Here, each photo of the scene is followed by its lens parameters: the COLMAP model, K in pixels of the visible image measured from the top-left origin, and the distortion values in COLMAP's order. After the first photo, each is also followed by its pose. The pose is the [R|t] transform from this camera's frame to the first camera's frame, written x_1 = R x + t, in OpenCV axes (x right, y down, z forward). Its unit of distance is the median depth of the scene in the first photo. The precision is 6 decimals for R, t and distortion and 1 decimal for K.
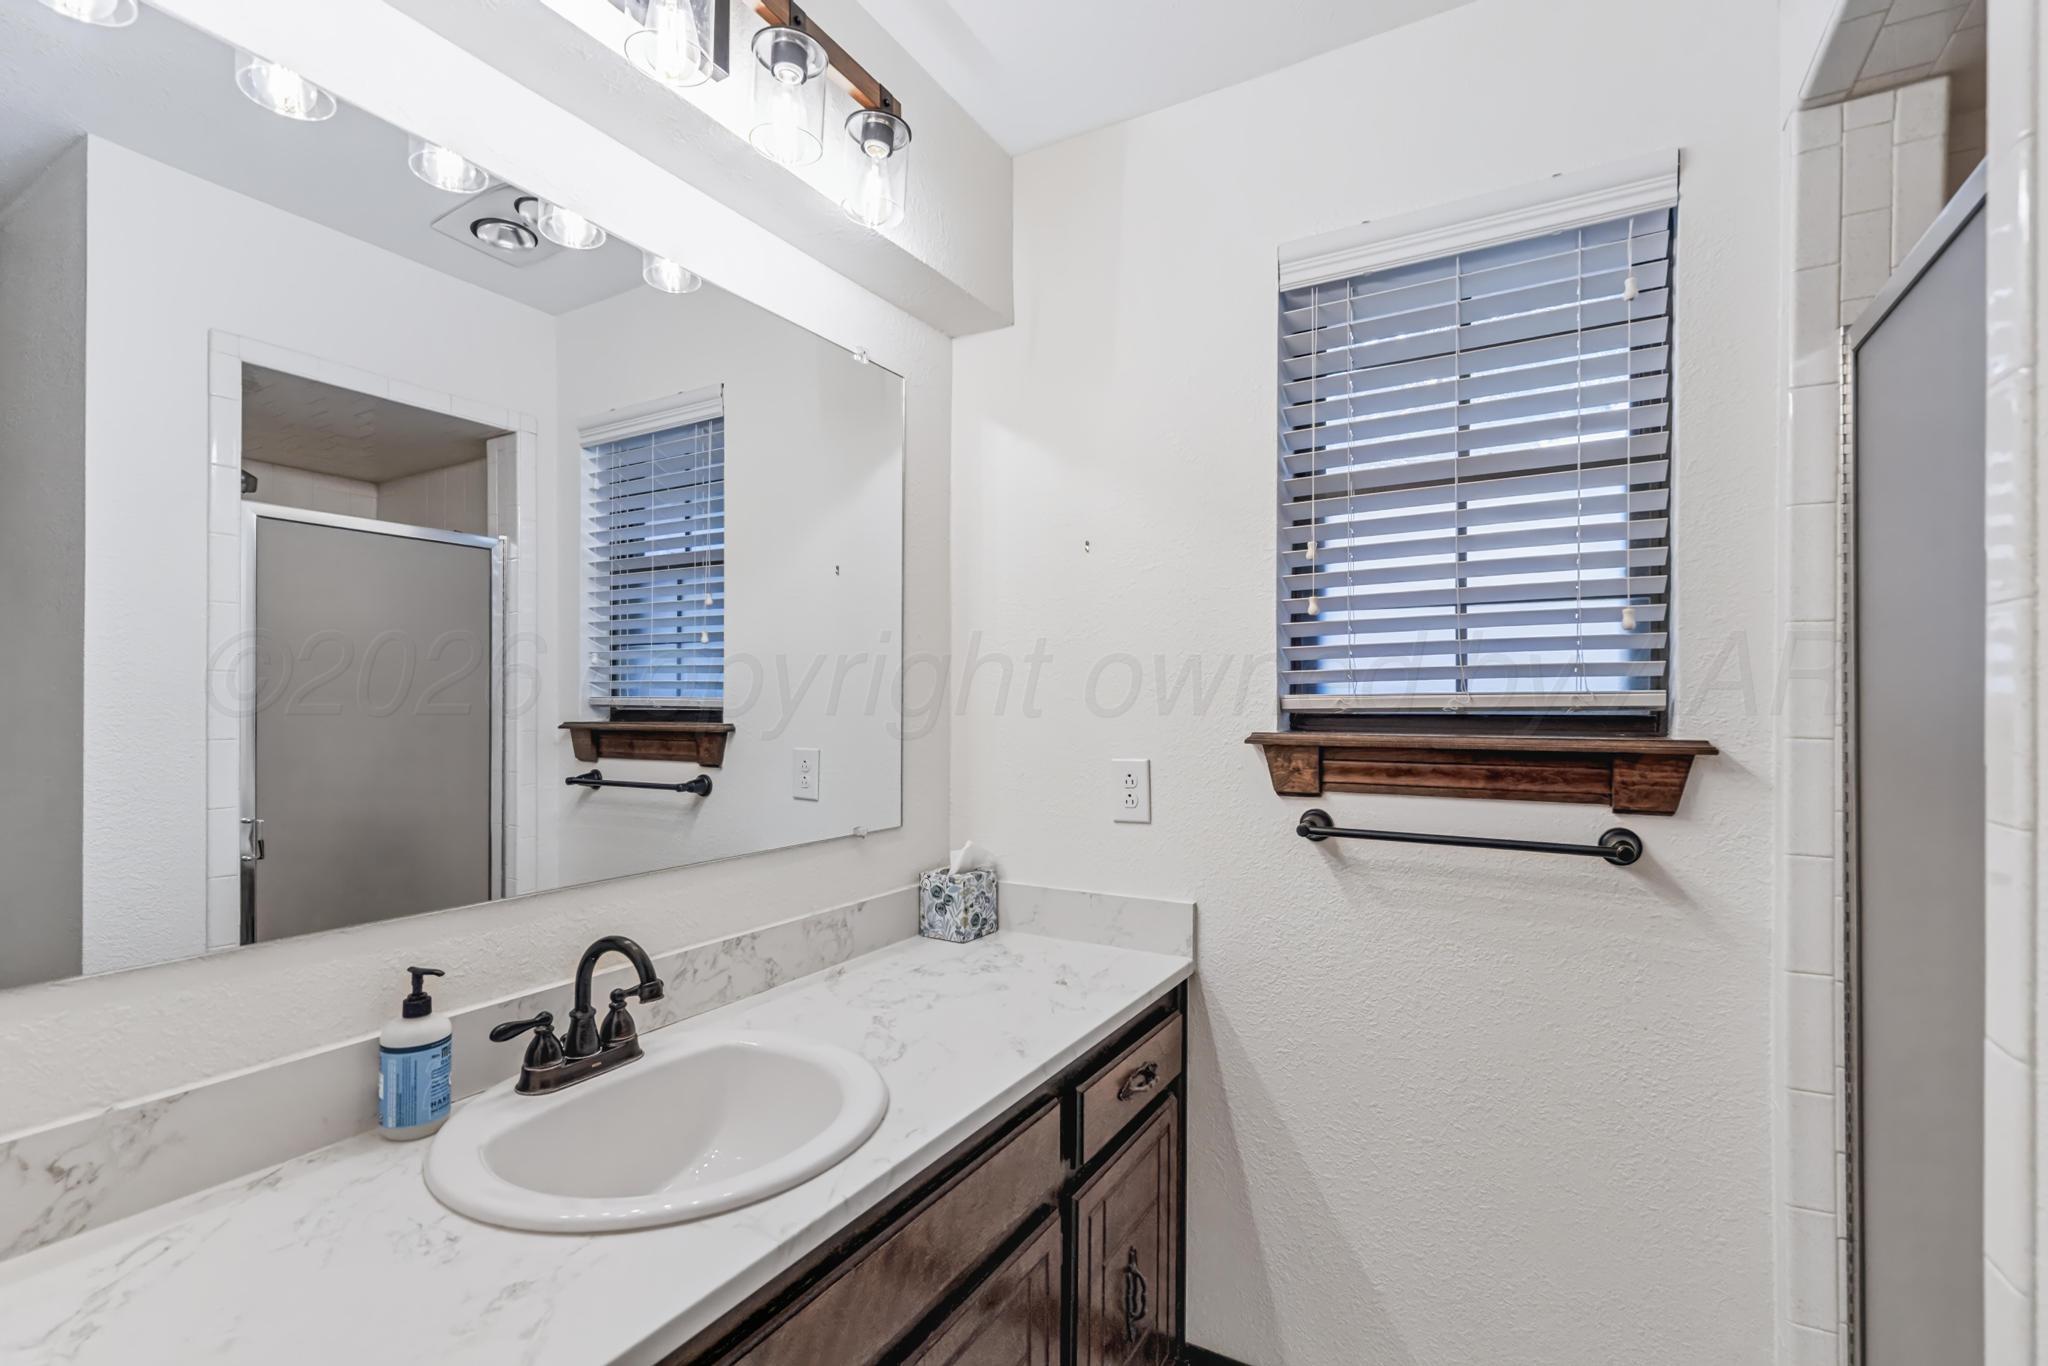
lens RADIAL K [[926.4, 0, 1030.9], [0, 926.4, 684.4], [0, 0, 1]] dist [-0.003953, 0.000529]
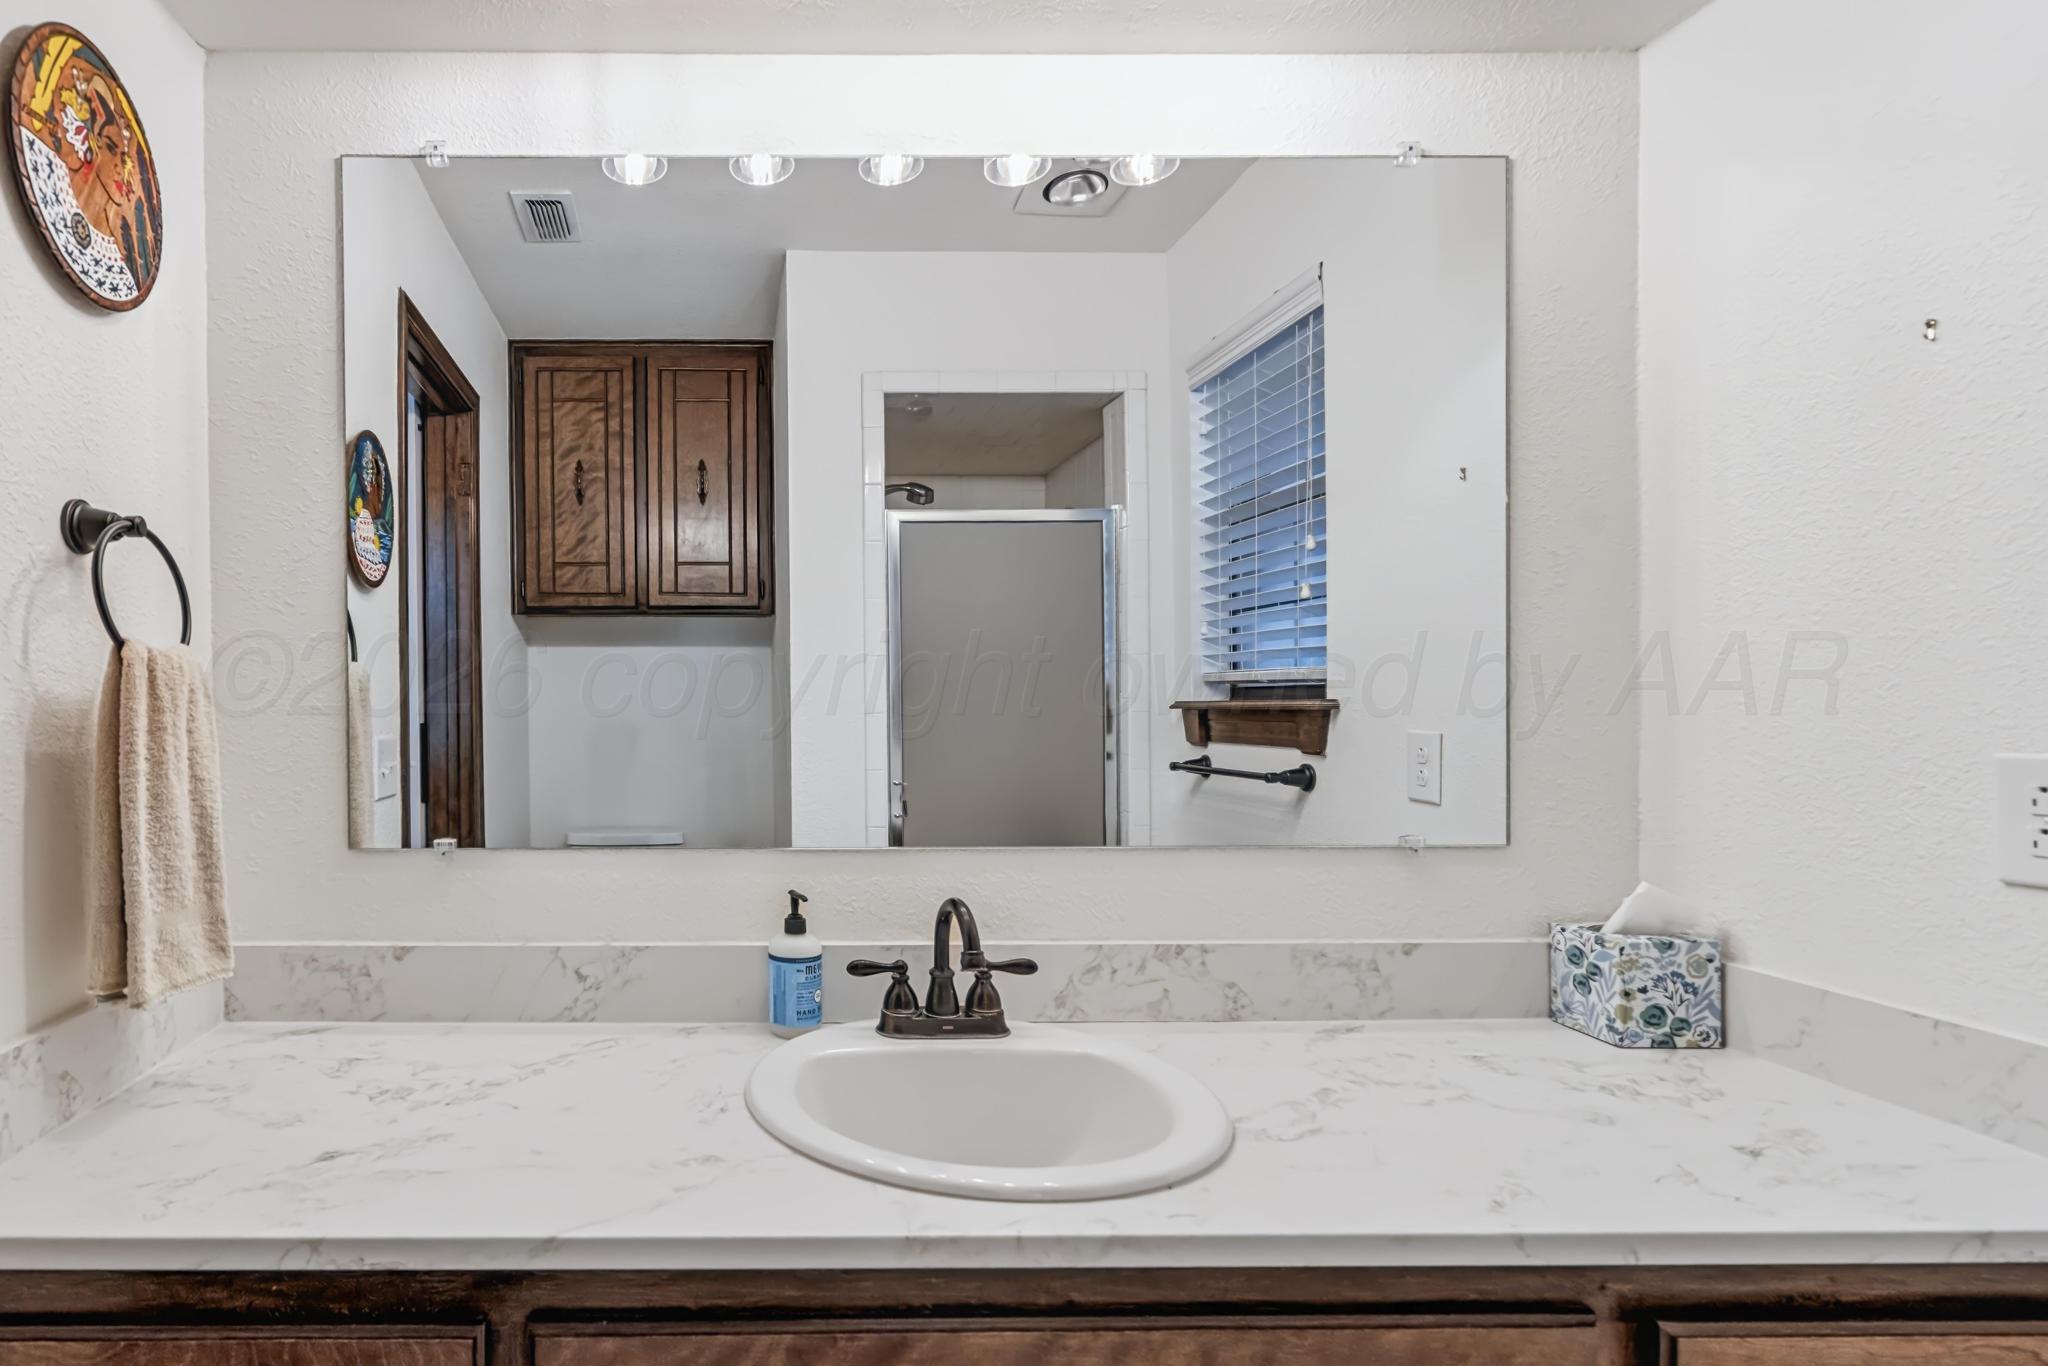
lens RADIAL K [[1204.8, 0, 1023.7], [0, 1204.8, 737.5], [0, 0, 1]] dist [-0.006290, 0.000894]
pose [[0.505166, -0.005505, -0.863005, 0.422523], [0.024871, 0.999657, 0.008181, 0.061396], [0.862664, -0.025597, 0.505130, 0.276012]]
